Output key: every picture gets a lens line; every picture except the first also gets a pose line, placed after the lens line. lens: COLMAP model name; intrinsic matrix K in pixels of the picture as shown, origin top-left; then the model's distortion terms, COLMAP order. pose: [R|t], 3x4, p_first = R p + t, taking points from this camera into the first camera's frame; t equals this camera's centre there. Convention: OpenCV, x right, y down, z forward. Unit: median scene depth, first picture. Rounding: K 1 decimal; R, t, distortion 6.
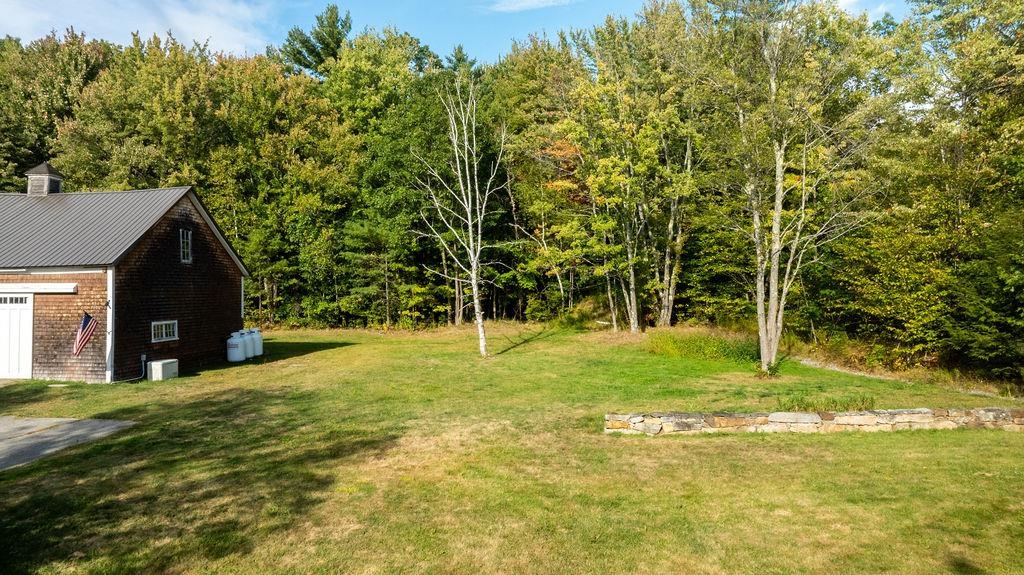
lens RADIAL K [[728.4, 0, 514.1], [0, 728.4, 284.6], [0, 0, 1]] dist [-0.045360, 0.058843]
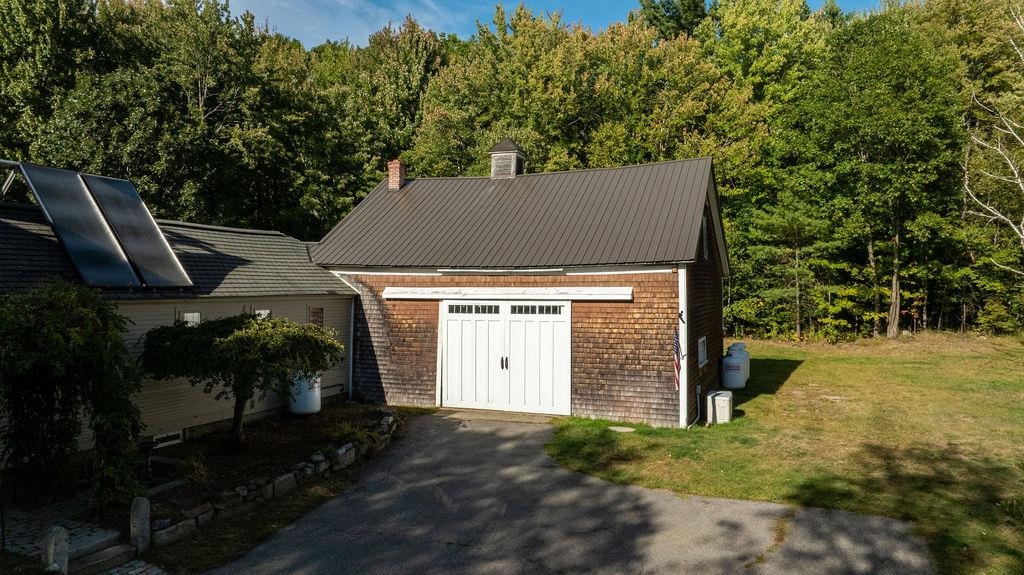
lens RADIAL K [[728.4, 0, 514.1], [0, 728.4, 284.6], [0, 0, 1]] dist [-0.045360, 0.058843]
pose [[0.966140, -0.001681, -0.258014, -0.402072], [0.002001, 0.999998, 0.000975, -0.004100], [0.258011, -0.001459, 0.966141, 0.198545]]
